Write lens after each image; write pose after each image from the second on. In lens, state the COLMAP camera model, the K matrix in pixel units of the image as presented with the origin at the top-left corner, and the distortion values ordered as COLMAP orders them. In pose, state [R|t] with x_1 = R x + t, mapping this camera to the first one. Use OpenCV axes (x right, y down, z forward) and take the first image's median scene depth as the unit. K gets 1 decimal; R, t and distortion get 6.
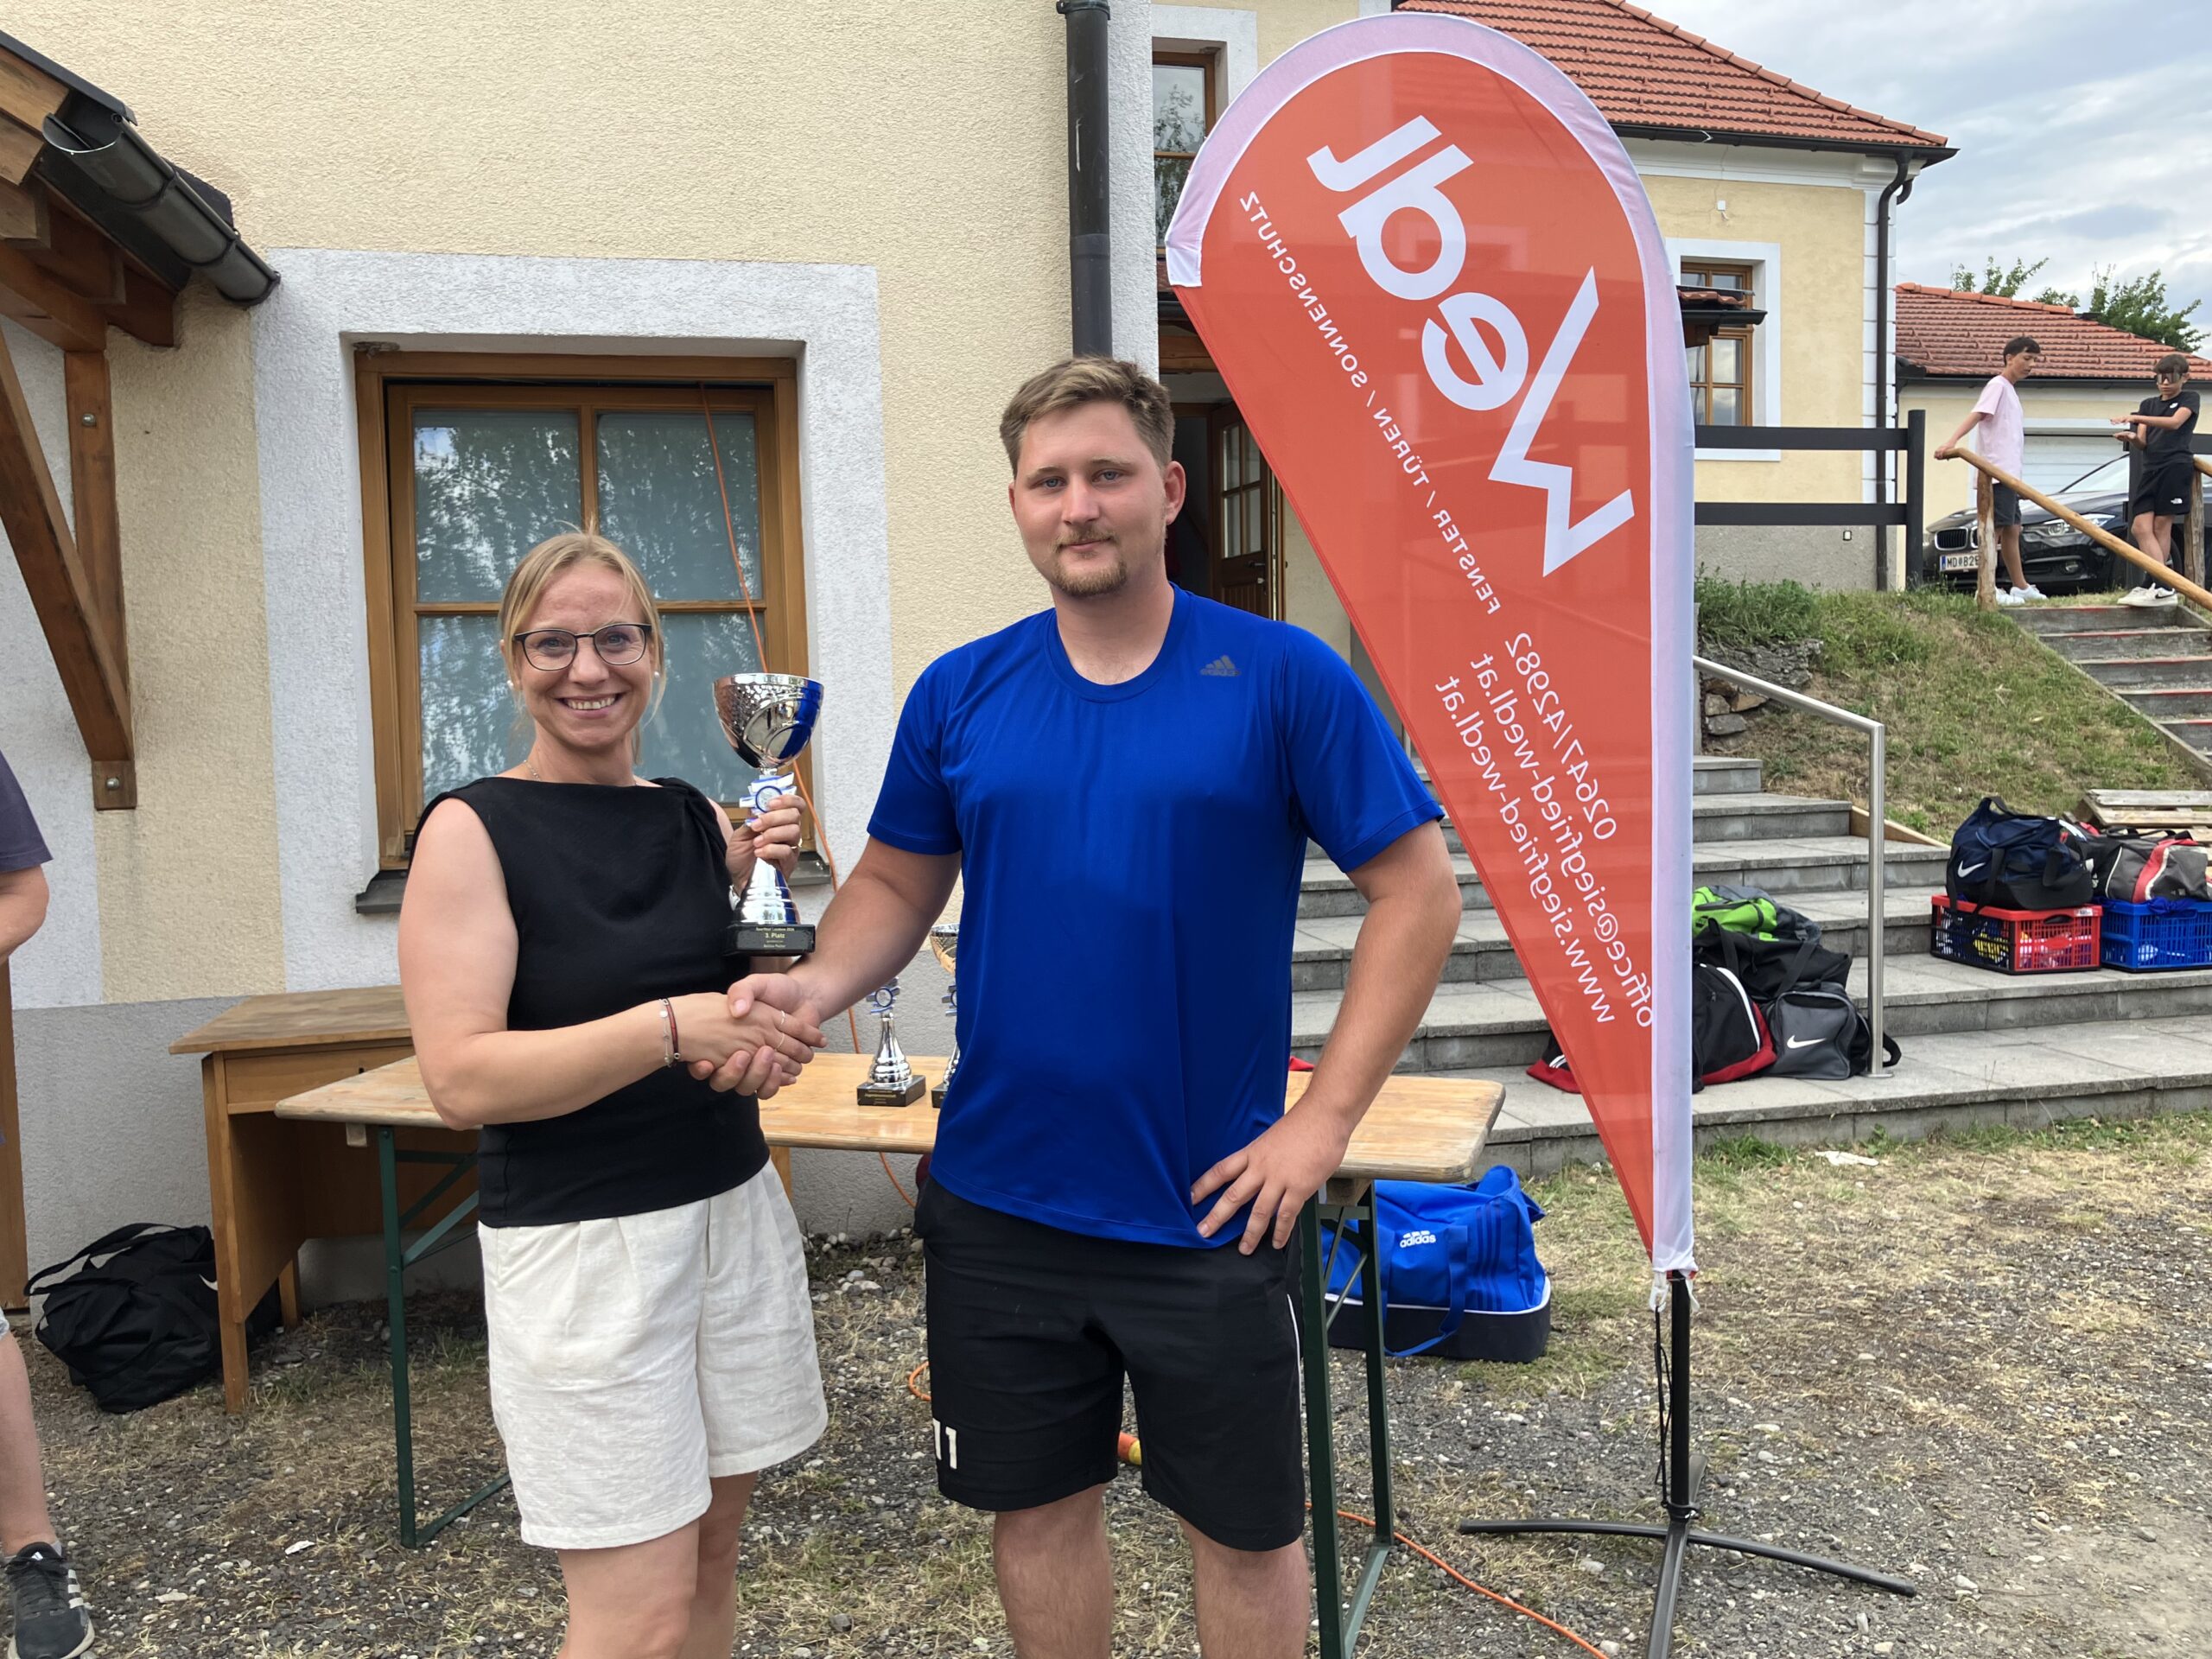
lens RADIAL K [[1837.9, 0, 1085.0], [0, 1837.9, 816.0], [0, 0, 1]] dist [0.016888, 0.000754]
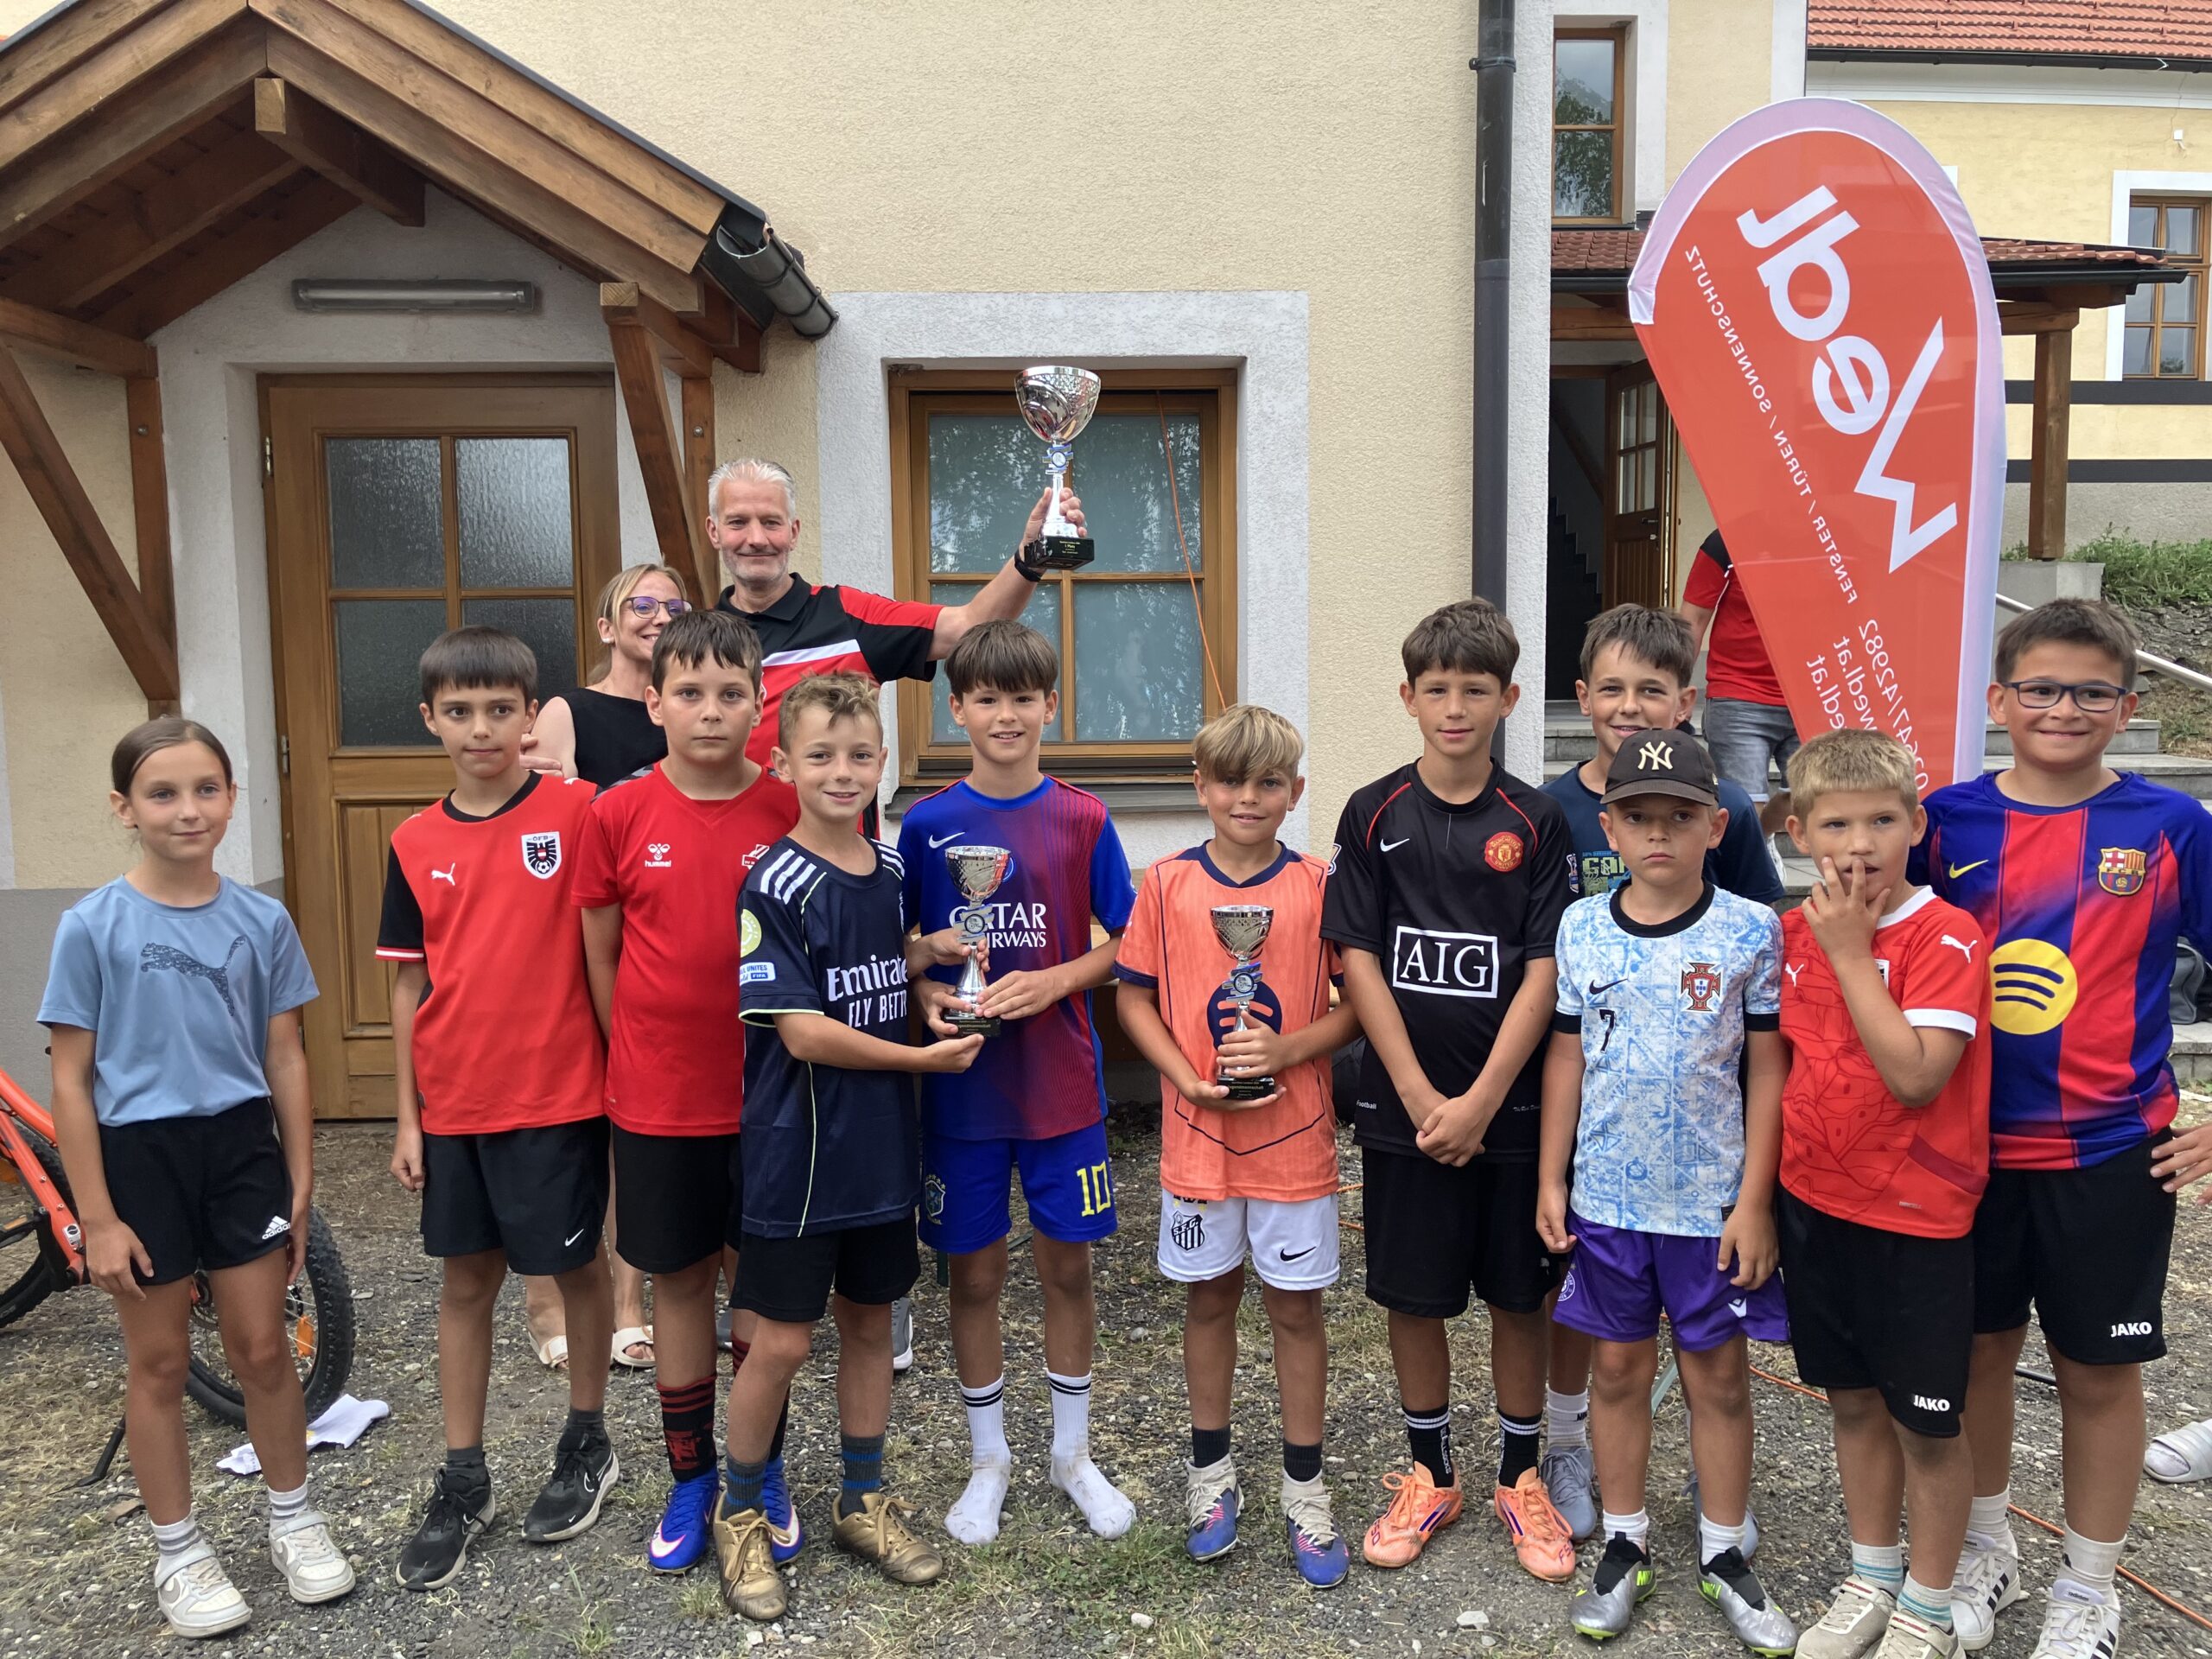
lens RADIAL K [[1837.9, 0, 1127.5], [0, 1837.9, 814.5], [0, 0, 1]] dist [0.016888, 0.000754]
pose [[0.982303, 0.031746, -0.184588, 0.002599], [-0.025896, 0.999086, 0.034017, 0.001753], [0.185499, -0.028635, 0.982227, -0.207982]]
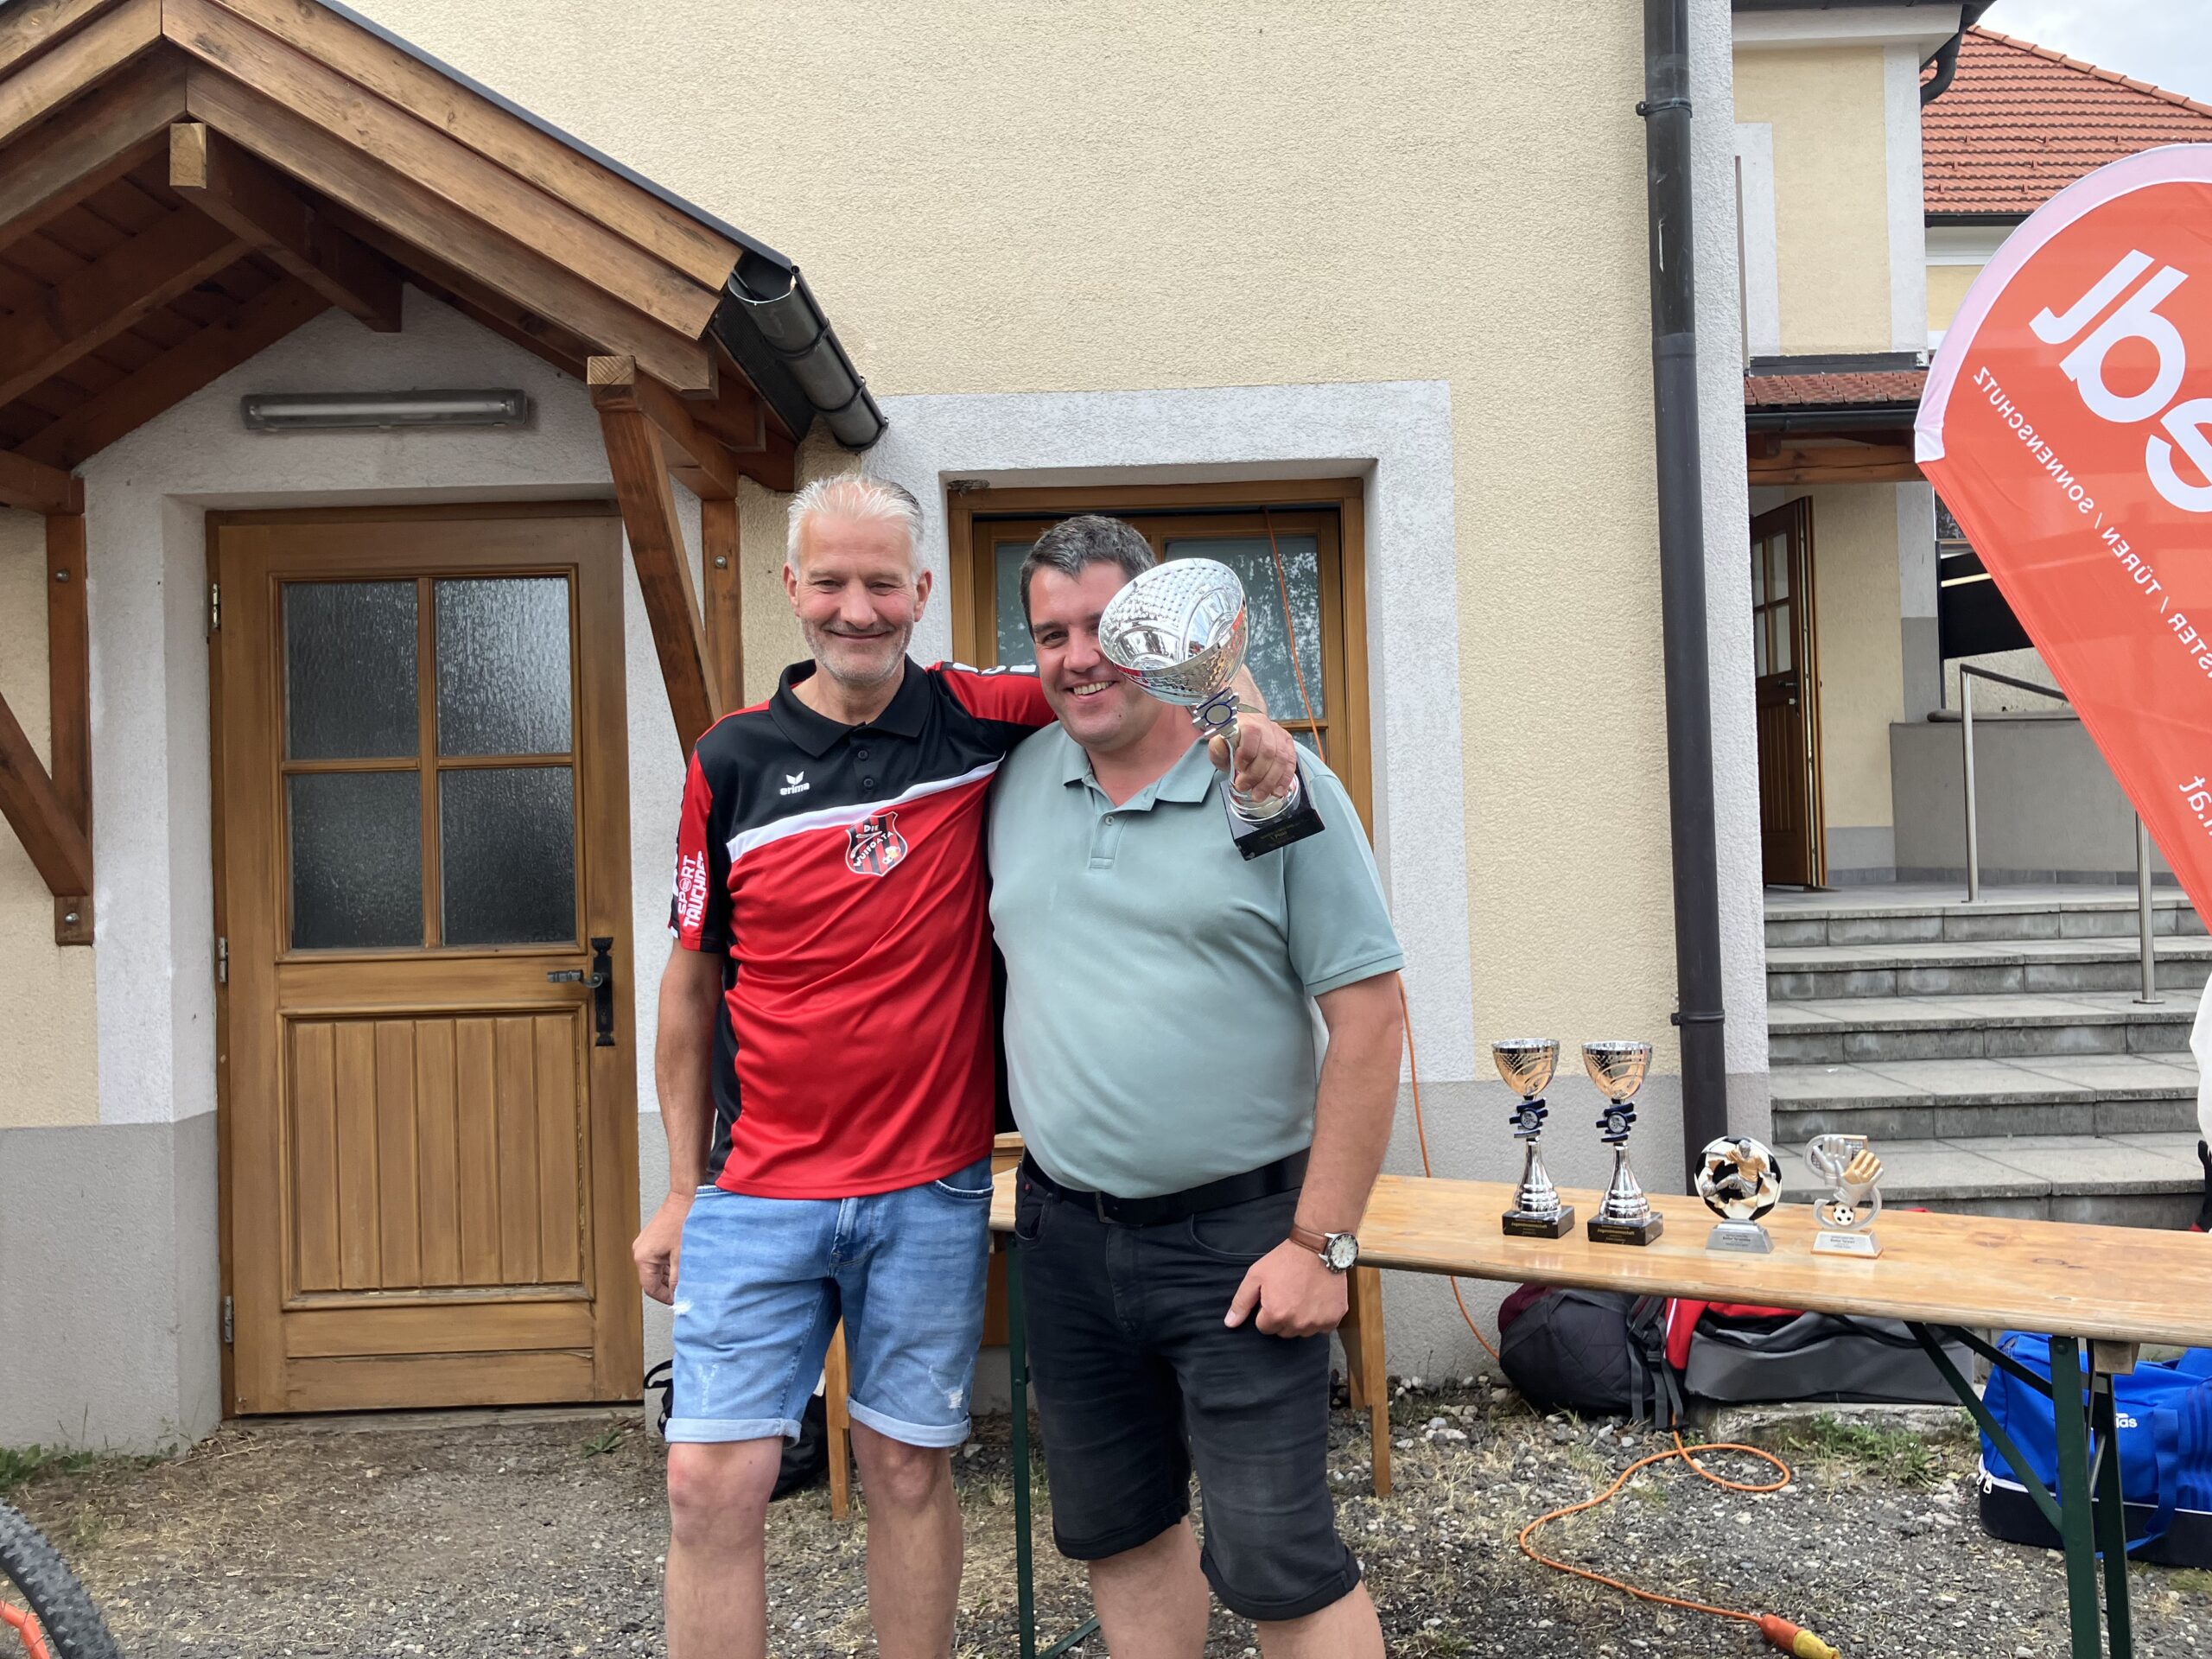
lens RADIAL K [[1837.9, 0, 1124.4], [0, 1837.9, 816.7], [0, 0, 1]] dist [0.016888, 0.000754]
pose [[0.975570, -0.008424, -0.219525, -0.071530], [-0.008746, 0.996983, -0.077126, 0.013617], [0.219513, 0.077162, 0.972553, 0.019307]]
